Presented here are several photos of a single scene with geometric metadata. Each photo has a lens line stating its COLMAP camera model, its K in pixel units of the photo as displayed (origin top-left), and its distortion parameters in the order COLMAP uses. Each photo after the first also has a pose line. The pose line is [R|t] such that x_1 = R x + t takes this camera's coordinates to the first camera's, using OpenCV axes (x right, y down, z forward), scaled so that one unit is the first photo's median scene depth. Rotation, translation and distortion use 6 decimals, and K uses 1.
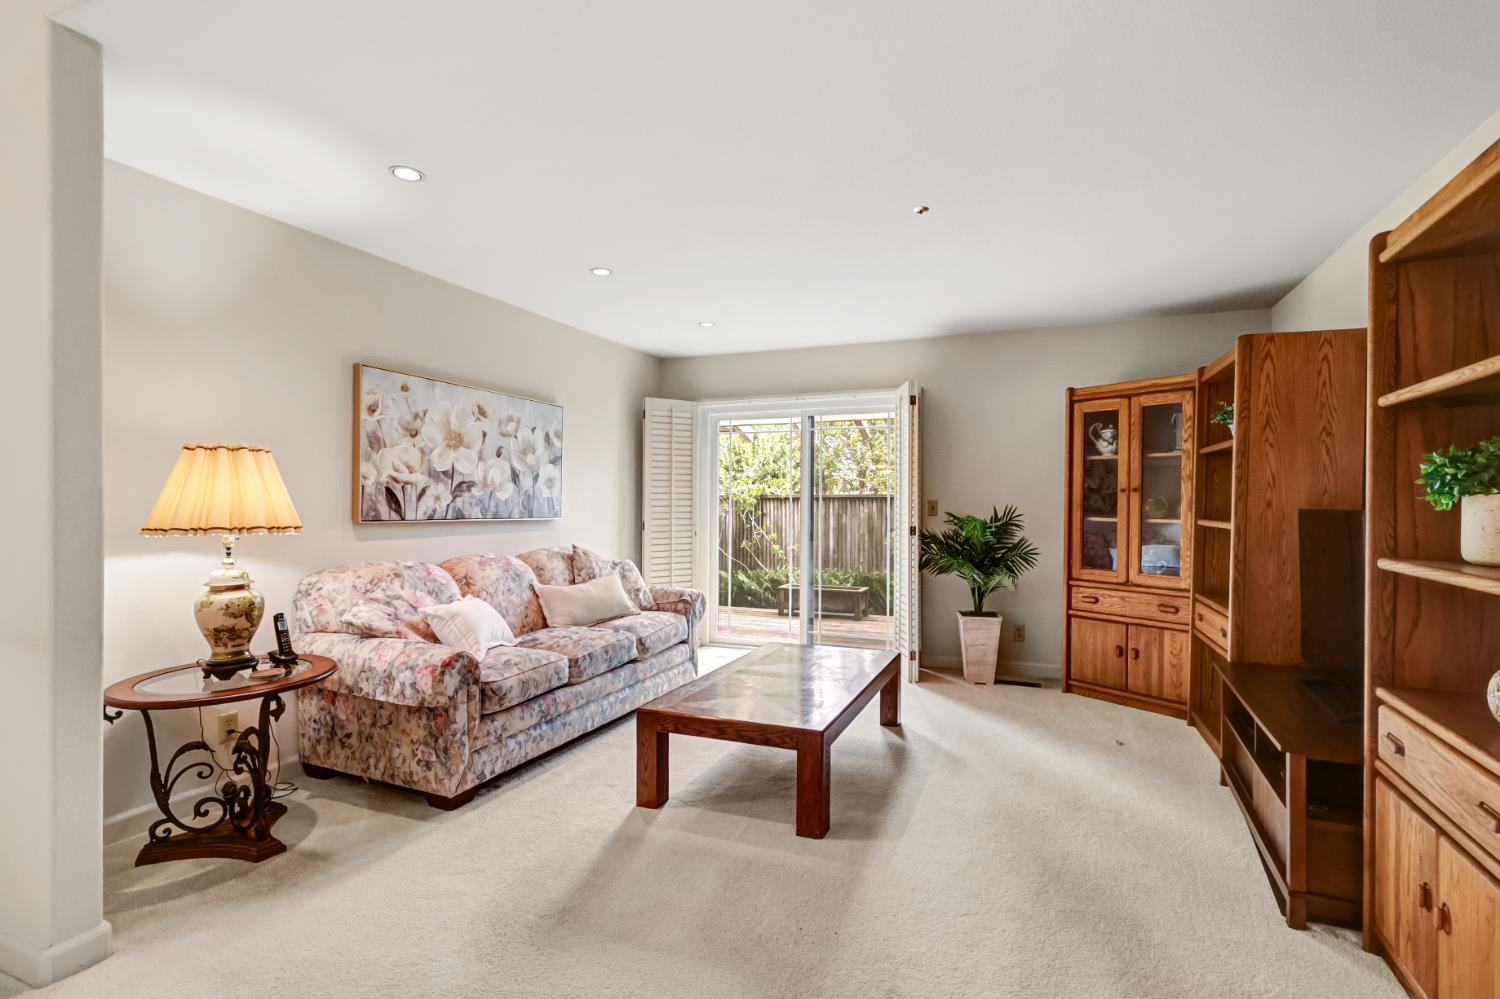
lens RADIAL K [[710.1, 0, 744.5], [0, 710.1, 512.1], [0, 0, 1]] dist [-0.000488, 0.001885]
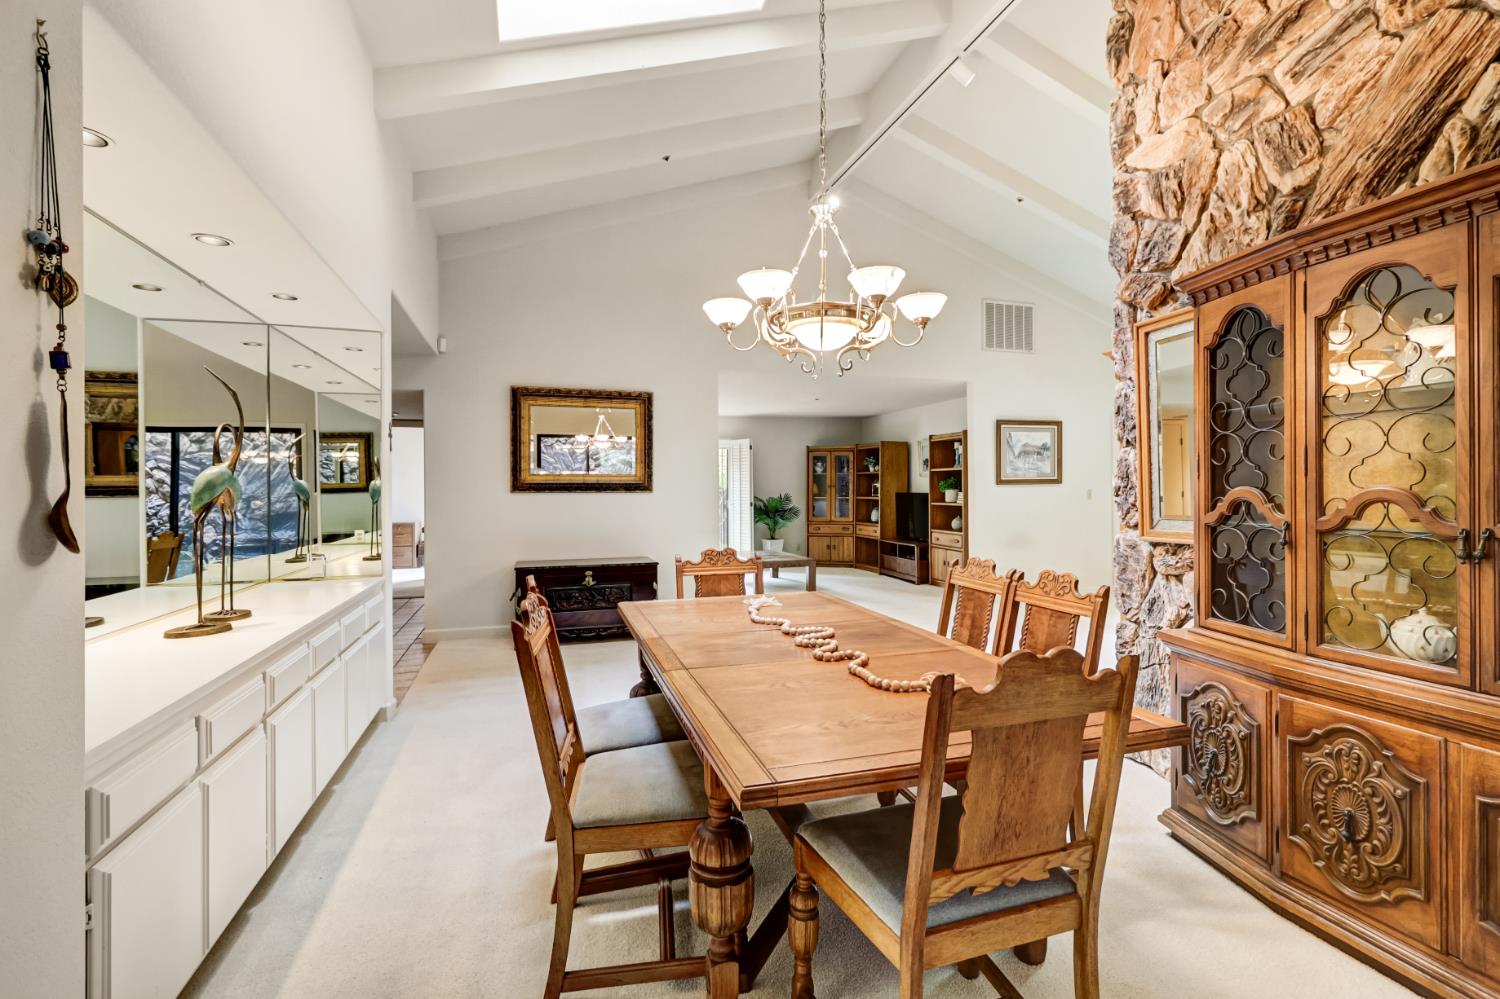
lens RADIAL K [[710.1, 0, 774.3], [0, 710.1, 491.2], [0, 0, 1]] dist [-0.000488, 0.001885]
pose [[0.740300, -0.012773, 0.672155, -1.344605], [0.020871, 0.999774, -0.003987, -0.006095], [-0.671953, 0.016980, 0.740399, -0.795486]]
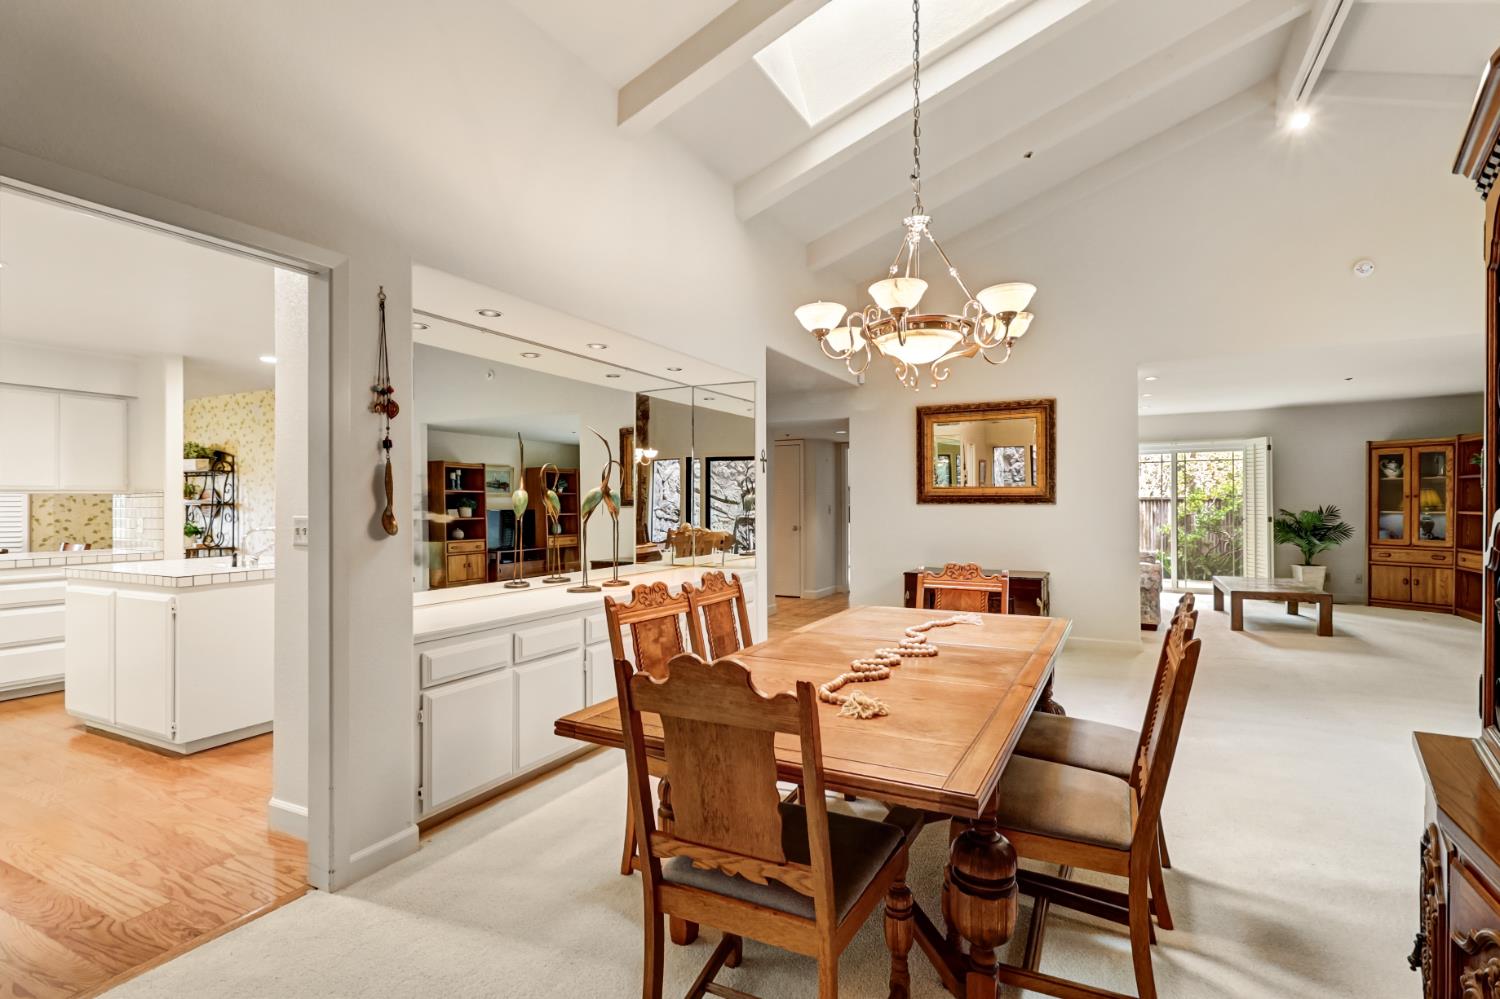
lens RADIAL K [[710.1, 0, 754.2], [0, 710.1, 504.4], [0, 0, 1]] dist [-0.000488, 0.001885]
pose [[0.997964, -0.011046, -0.062813, -1.041408], [0.010307, 0.999874, -0.012081, -0.004113], [0.062938, 0.011409, 0.997952, -0.960920]]
